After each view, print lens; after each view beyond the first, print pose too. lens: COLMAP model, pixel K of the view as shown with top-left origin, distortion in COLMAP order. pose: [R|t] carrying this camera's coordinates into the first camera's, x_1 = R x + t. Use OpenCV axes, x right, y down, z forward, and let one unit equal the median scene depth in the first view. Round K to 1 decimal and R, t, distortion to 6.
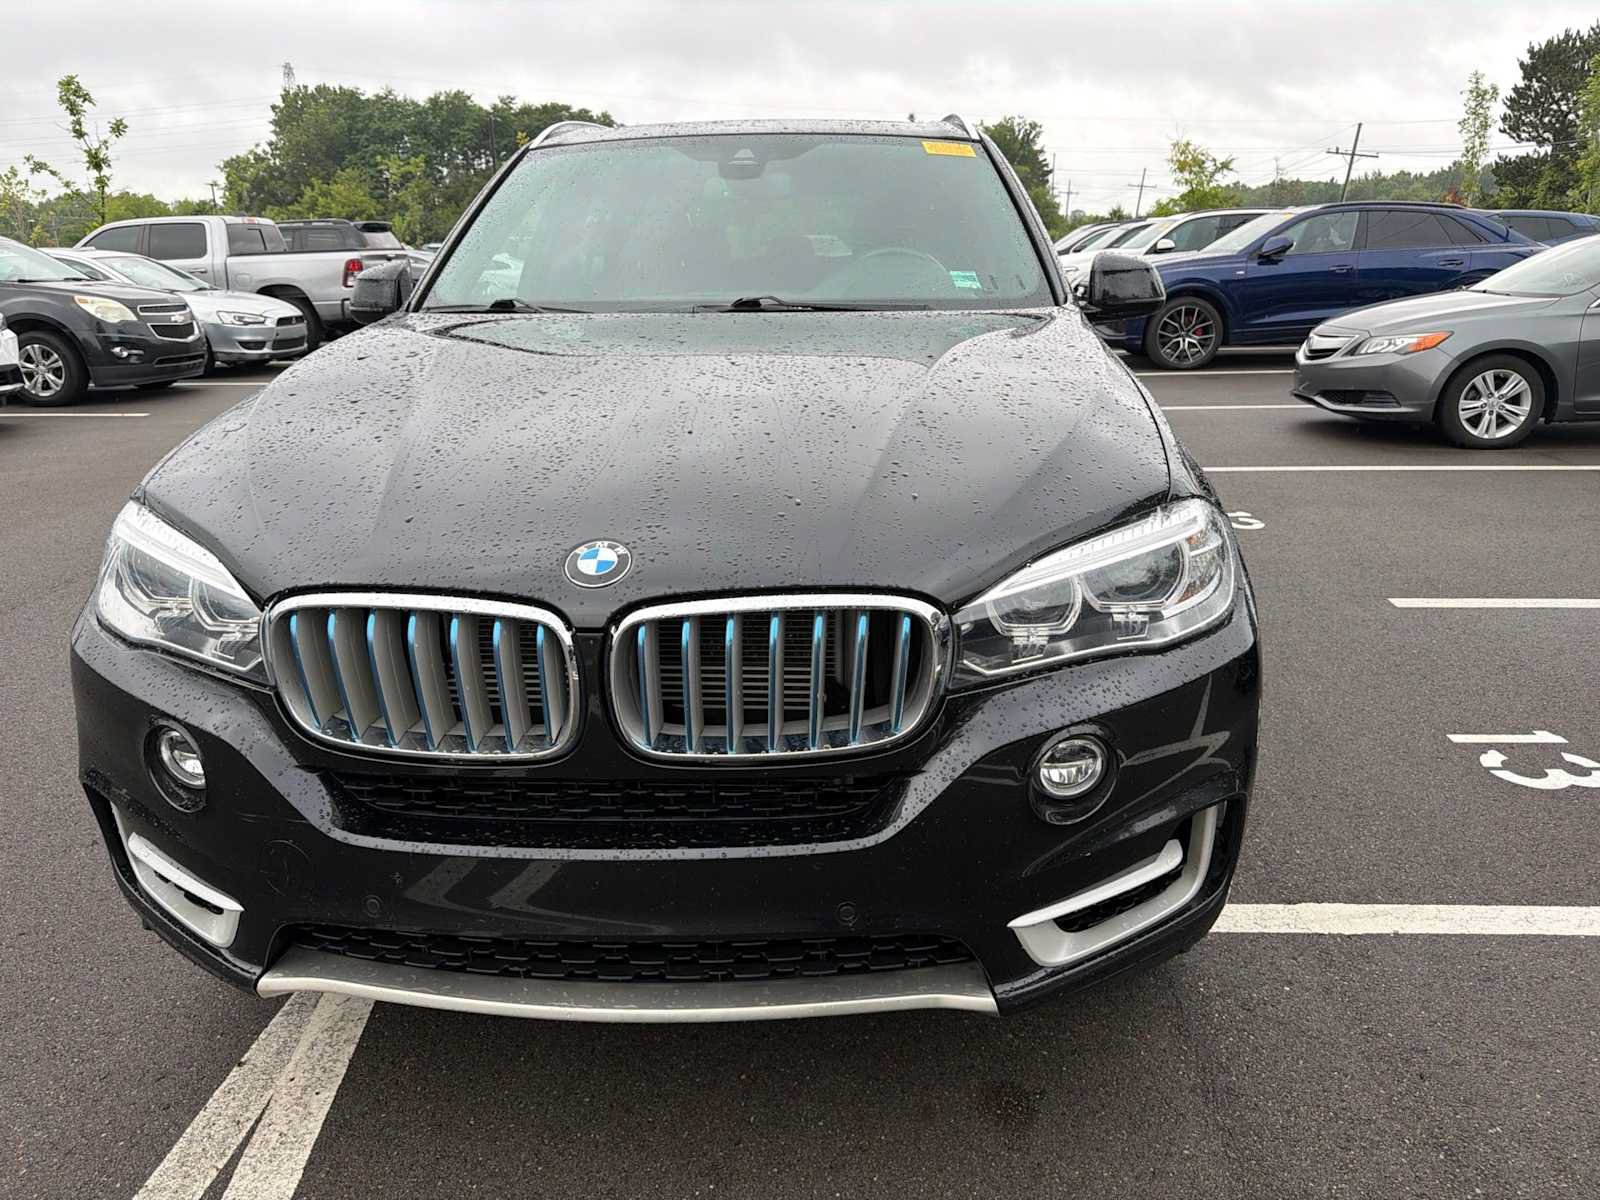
lens RADIAL K [[1160.5, 0, 800.0], [0, 1160.5, 585.7], [0, 0, 1]] dist [0.001030, -0.004080]
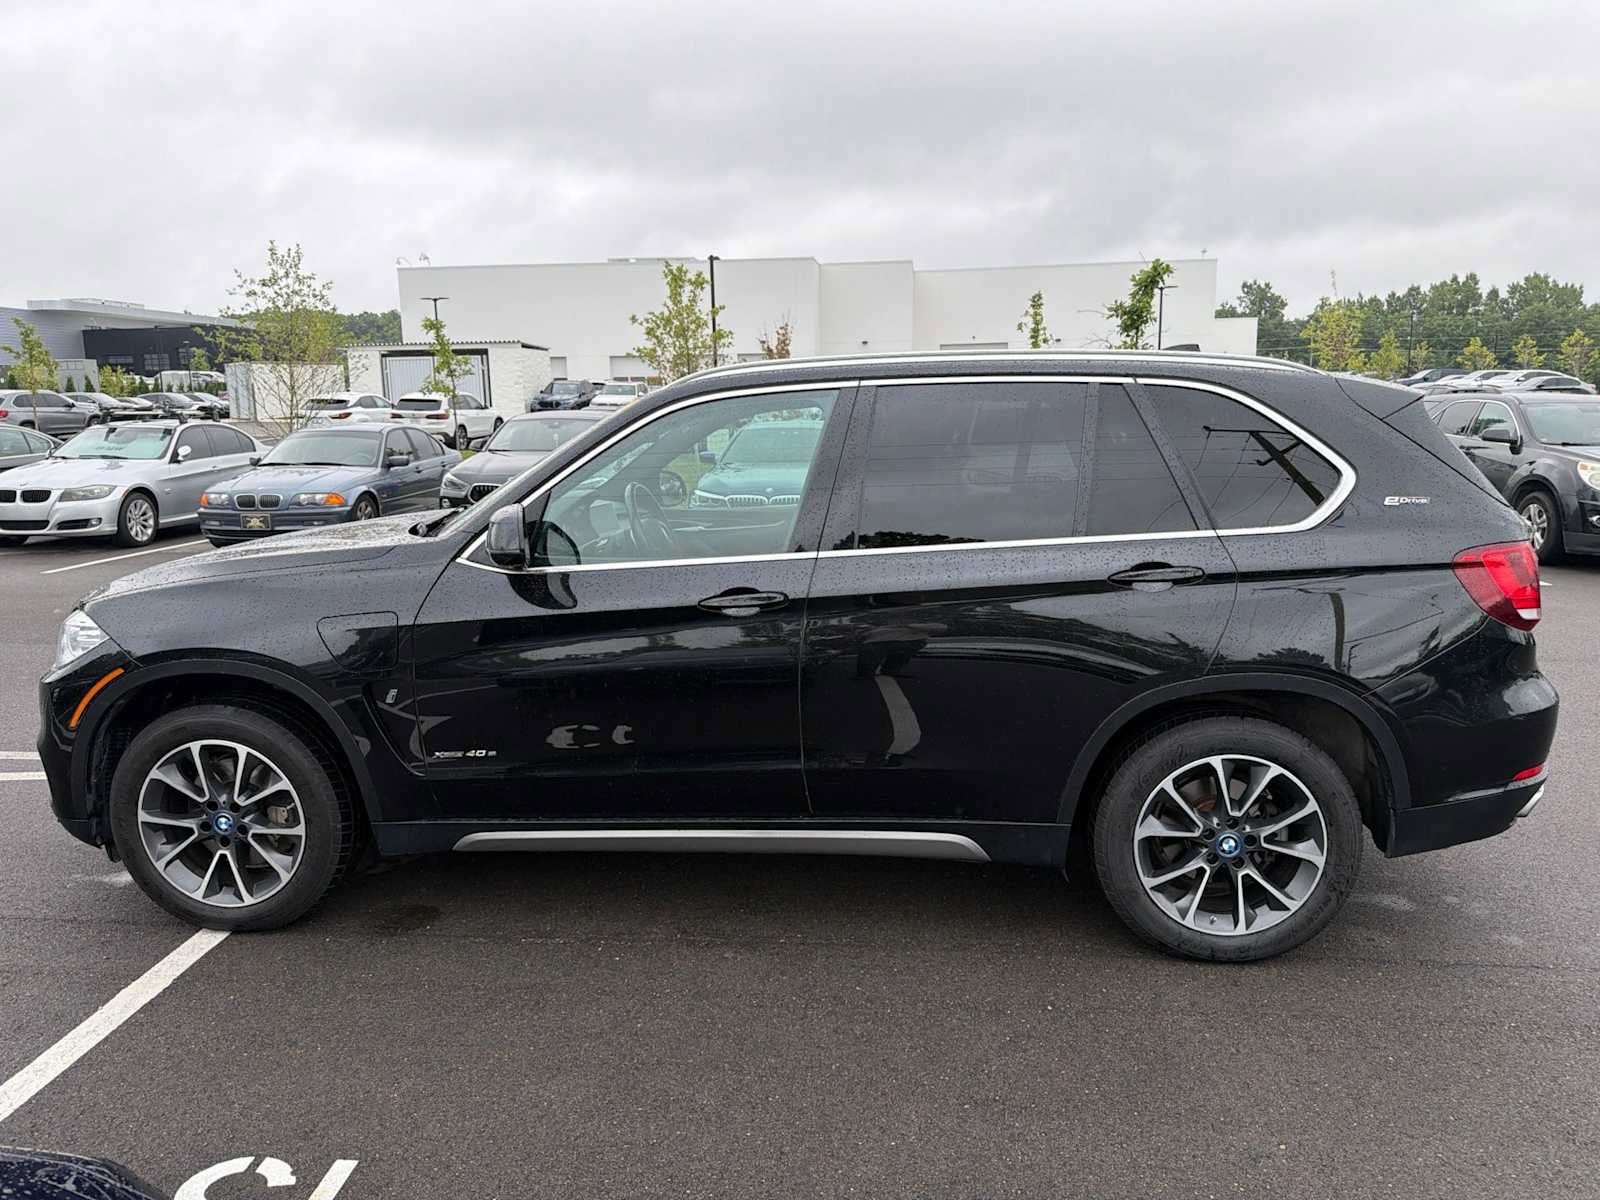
lens RADIAL K [[1155.0, 0, 823.0], [0, 1155.0, 591.7], [0, 0, 1]] dist [0.111137, -0.158133]
pose [[-0.037211, 0.174449, -0.983963, 1.387248], [-0.271095, 0.945958, 0.177963, -0.495698], [0.961833, 0.273370, 0.012092, 1.327189]]
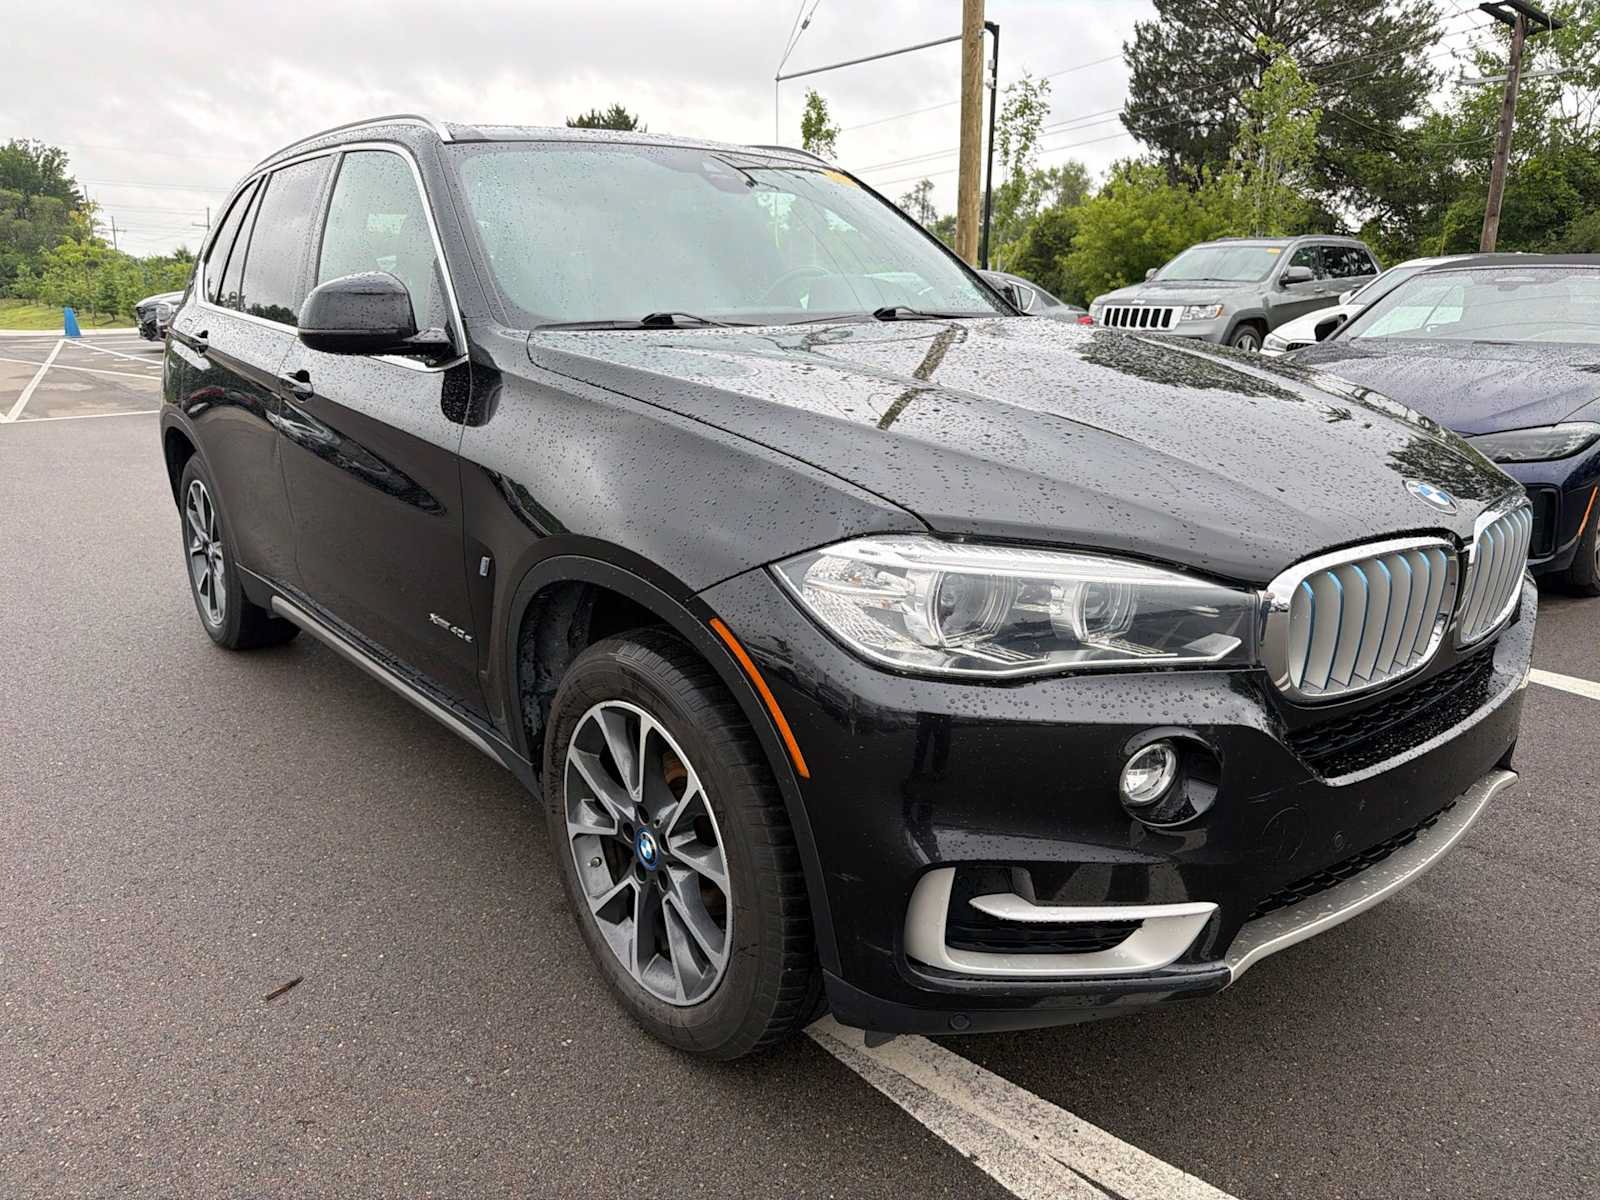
lens RADIAL K [[1160.5, 0, 800.0], [0, 1160.5, 585.7], [0, 0, 1]] dist [0.001030, -0.004080]
pose [[0.725585, -0.167744, 0.667375, -0.758237], [0.192248, 0.980631, 0.037464, -0.051205], [-0.660733, 0.101118, 0.743779, 0.268264]]
